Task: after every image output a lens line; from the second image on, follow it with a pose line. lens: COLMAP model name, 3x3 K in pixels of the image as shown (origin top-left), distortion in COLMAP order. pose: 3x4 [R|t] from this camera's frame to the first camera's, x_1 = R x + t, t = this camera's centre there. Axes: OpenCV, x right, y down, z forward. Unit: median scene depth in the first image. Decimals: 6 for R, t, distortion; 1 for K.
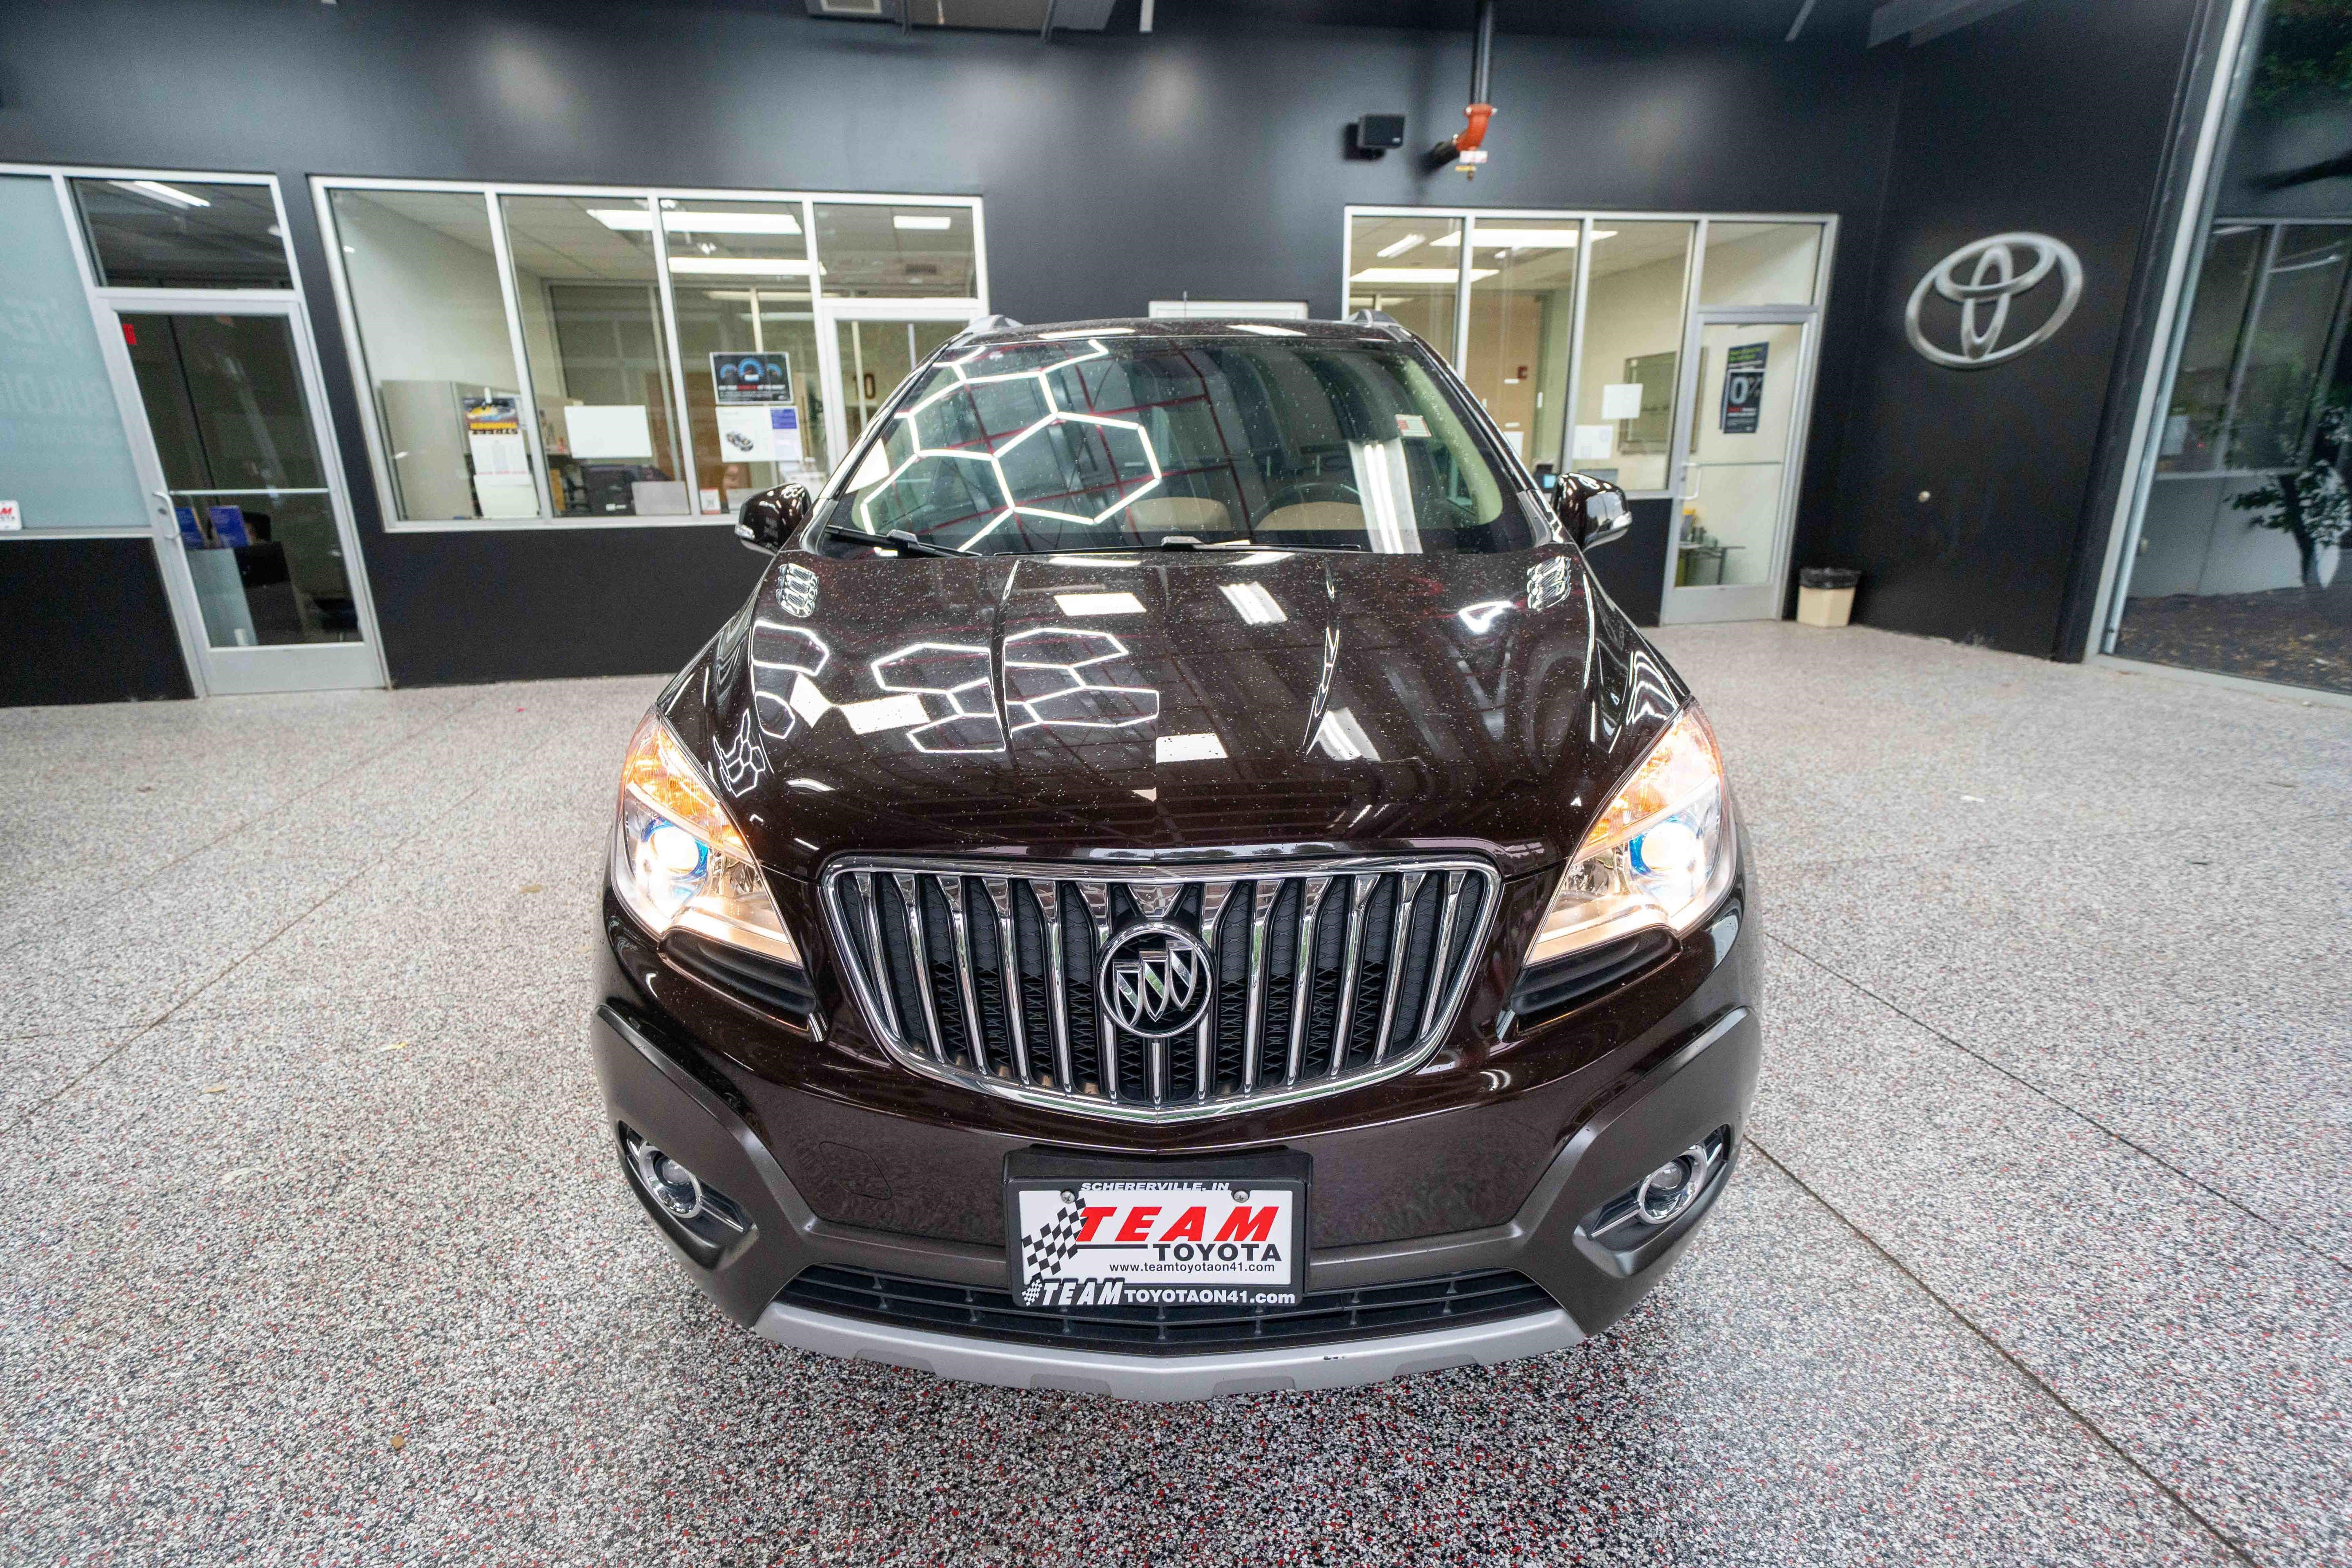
lens RADIAL K [[1154.7, 0, 1176.0], [0, 1154.7, 784.0], [0, 0, 1]] dist [0.025800, 0.000614]
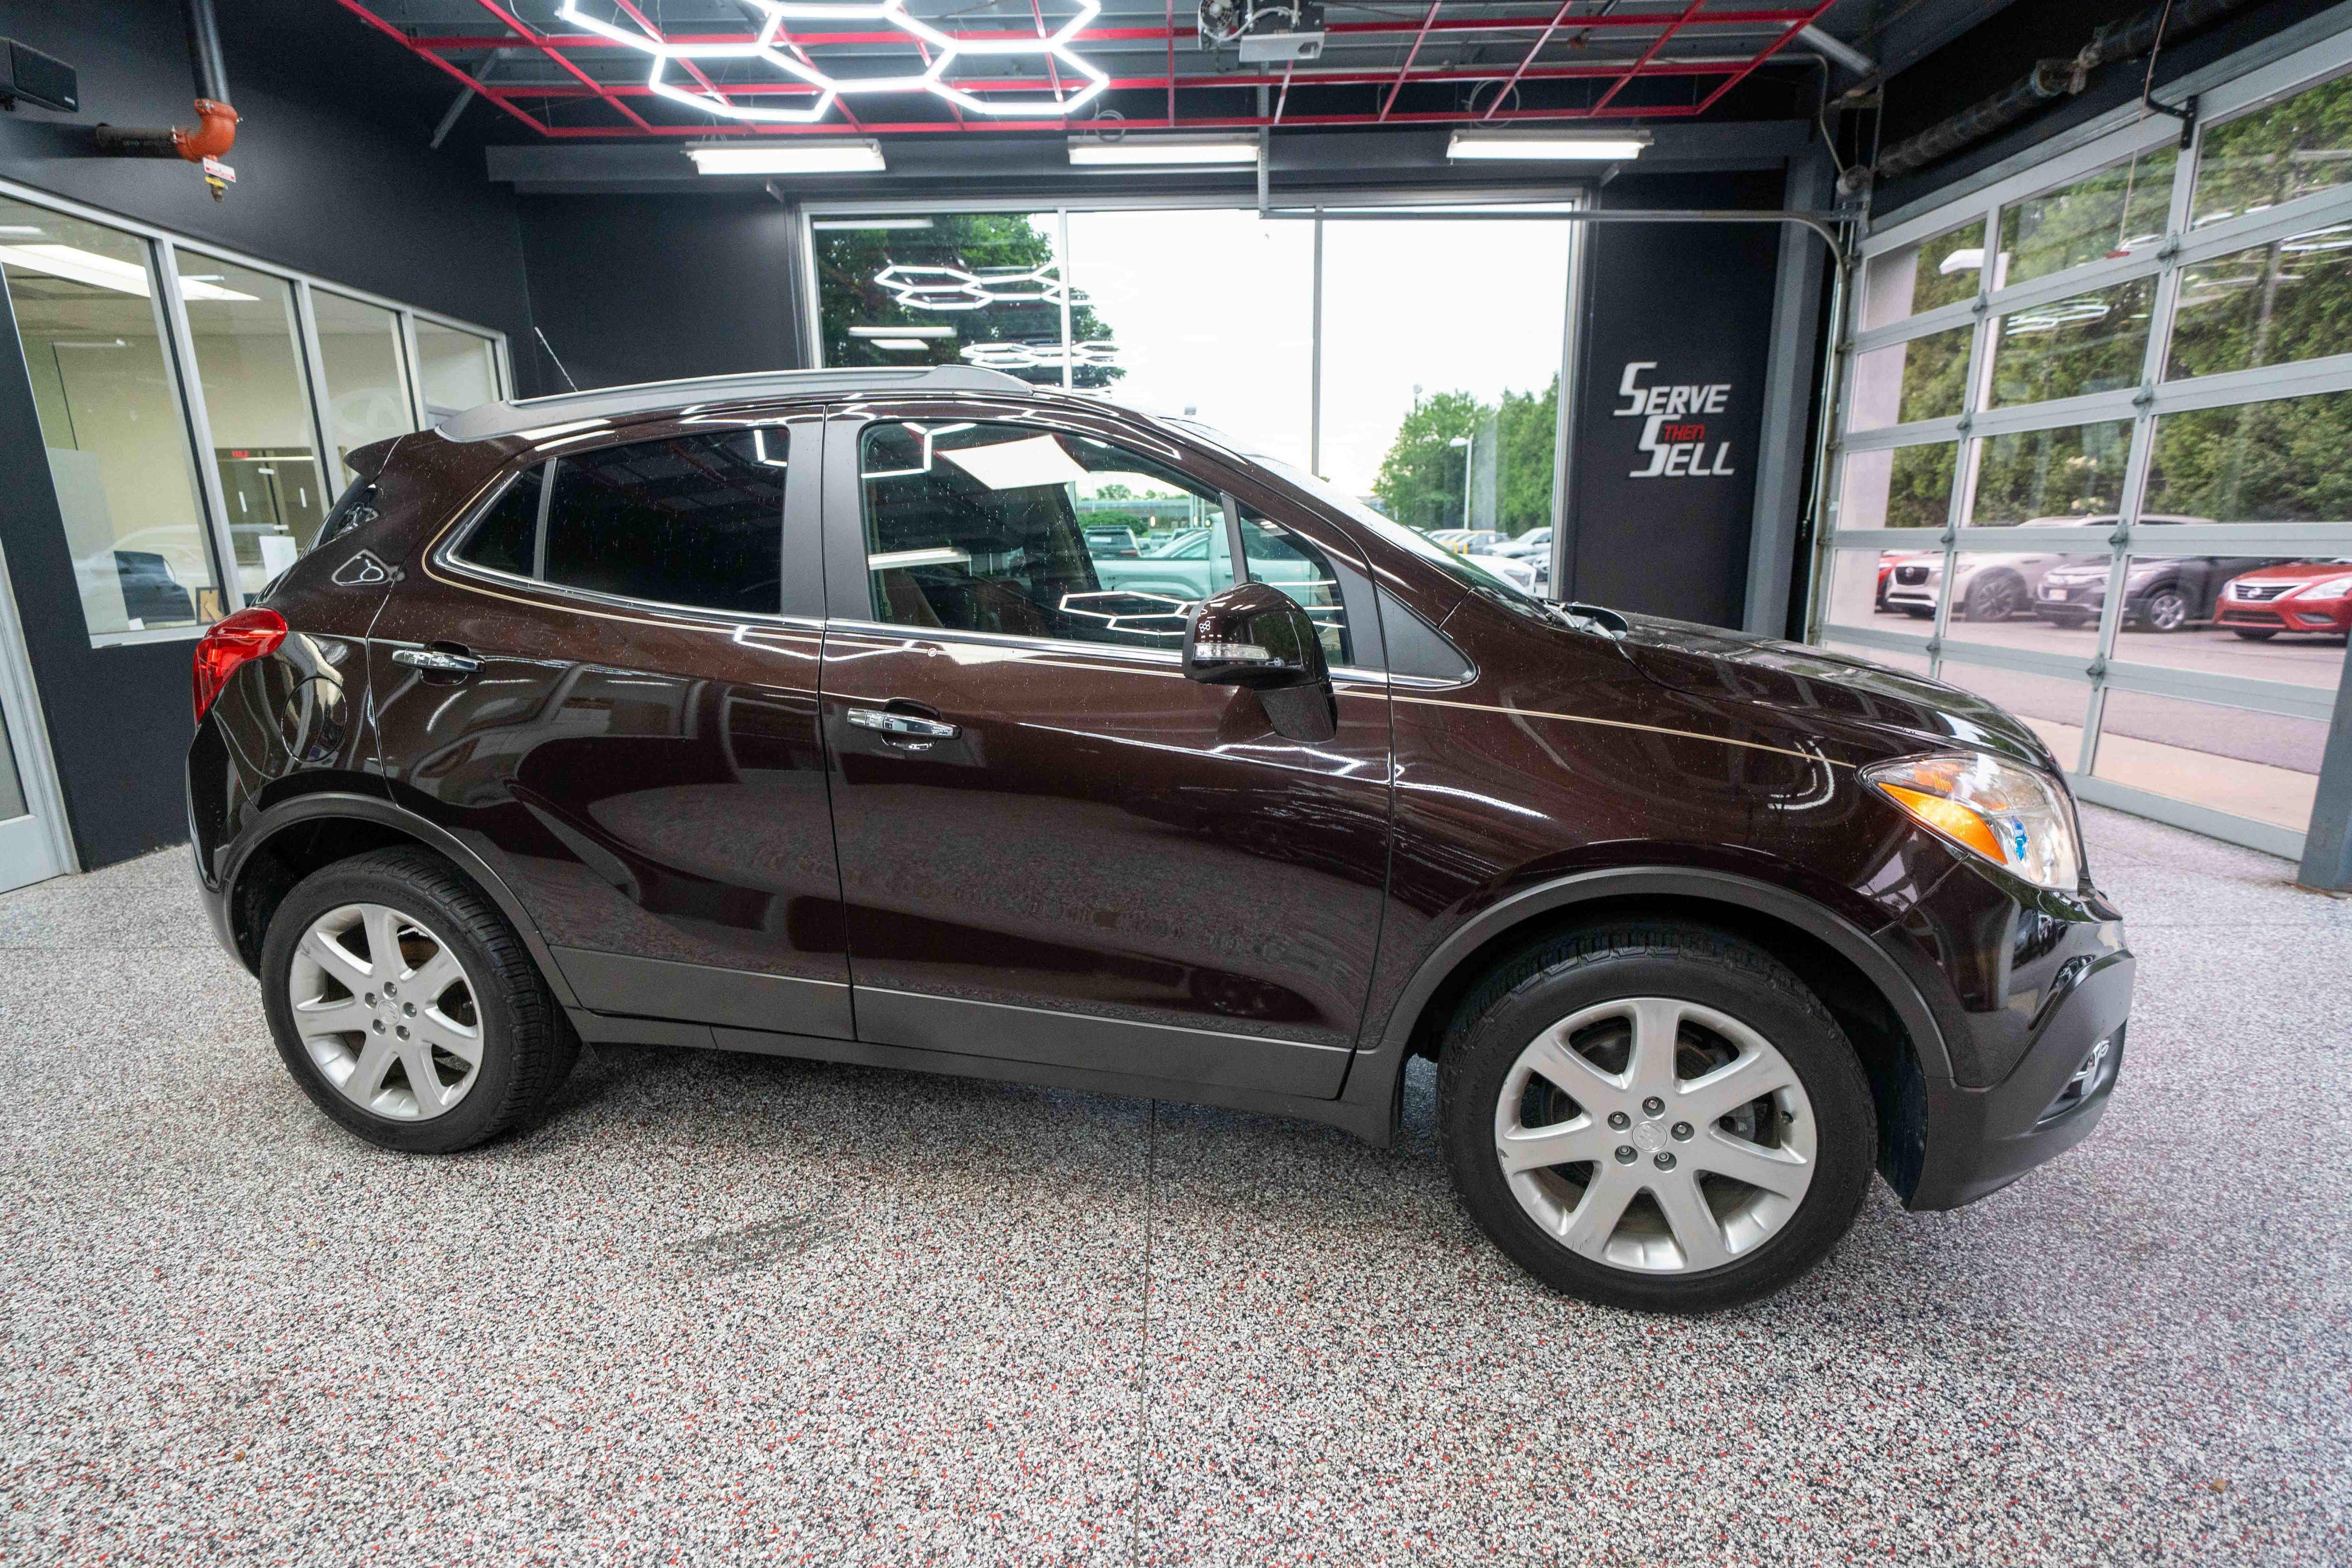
lens RADIAL K [[1154.7, 0, 1176.0], [0, 1154.7, 784.0], [0, 0, 1]] dist [0.025800, 0.000614]
pose [[0.185547, -0.196025, 0.962884, -1.444474], [0.292533, 0.946489, 0.136316, -0.339526], [-0.938081, 0.256383, 0.232962, 1.244072]]
